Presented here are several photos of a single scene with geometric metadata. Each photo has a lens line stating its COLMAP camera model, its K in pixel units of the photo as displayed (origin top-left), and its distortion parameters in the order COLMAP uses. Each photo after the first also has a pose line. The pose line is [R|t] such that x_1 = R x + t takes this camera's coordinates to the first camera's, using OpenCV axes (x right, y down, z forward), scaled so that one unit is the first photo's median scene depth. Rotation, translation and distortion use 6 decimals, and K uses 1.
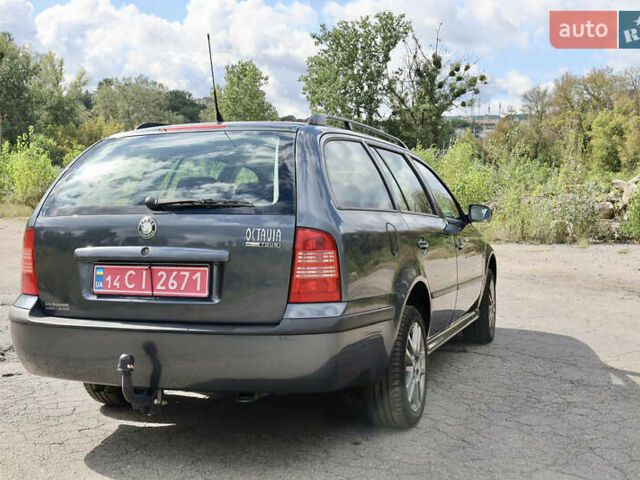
lens RADIAL K [[815.4, 0, 320.0], [0, 815.4, 240.0], [0, 0, 1]] dist [0.015635, -0.046247]
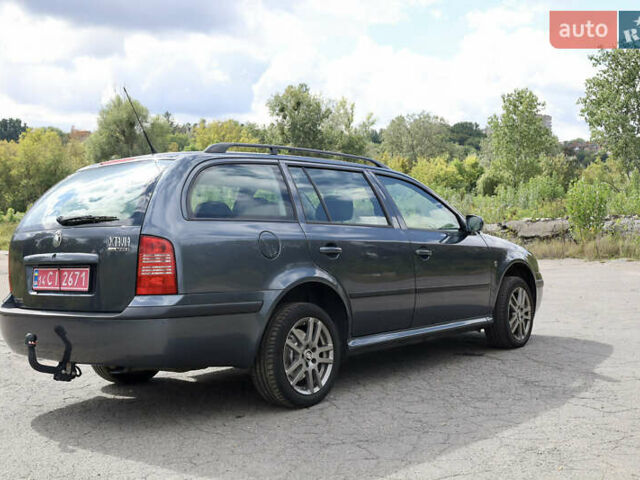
lens RADIAL K [[781.5, 0, 320.0], [0, 781.5, 240.0], [0, 0, 1]] dist [0.002605, -0.015602]
pose [[0.936888, -0.026318, -0.348638, 0.515427], [0.015017, 0.999272, -0.035076, 0.030777], [0.349307, 0.027627, 0.936601, -0.027867]]
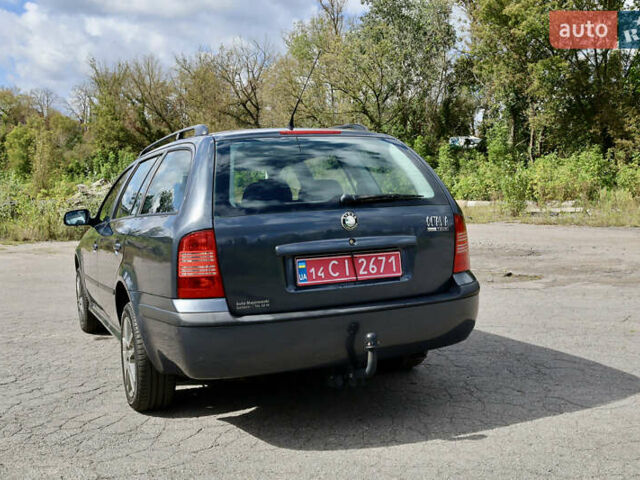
lens RADIAL K [[701.6, 0, 309.2], [0, 701.6, 239.3], [0, 0, 1]] dist [0.001621, -0.003862]
pose [[0.737484, -0.064162, 0.672309, -0.741908], [0.061916, 0.997708, 0.027299, -0.016065], [-0.672520, 0.021494, 0.739767, 0.267611]]
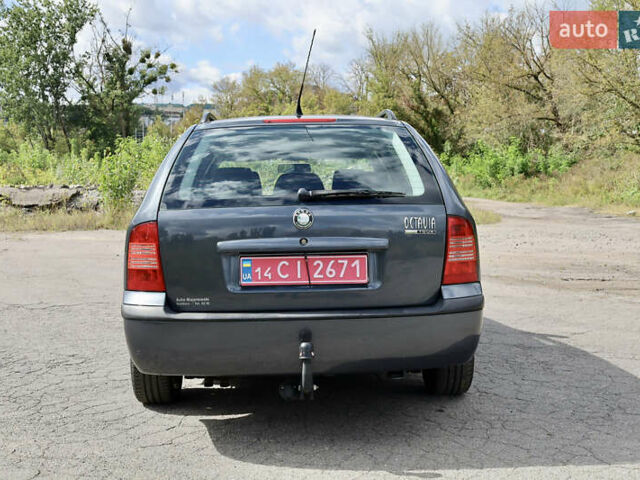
lens RADIAL K [[815.4, 0, 320.0], [0, 815.4, 240.0], [0, 0, 1]] dist [0.015635, -0.046247]
pose [[0.929457, -0.027424, 0.367909, -0.468025], [0.022133, 0.999582, 0.018593, -0.005490], [-0.368265, -0.009139, 0.929676, 0.034217]]
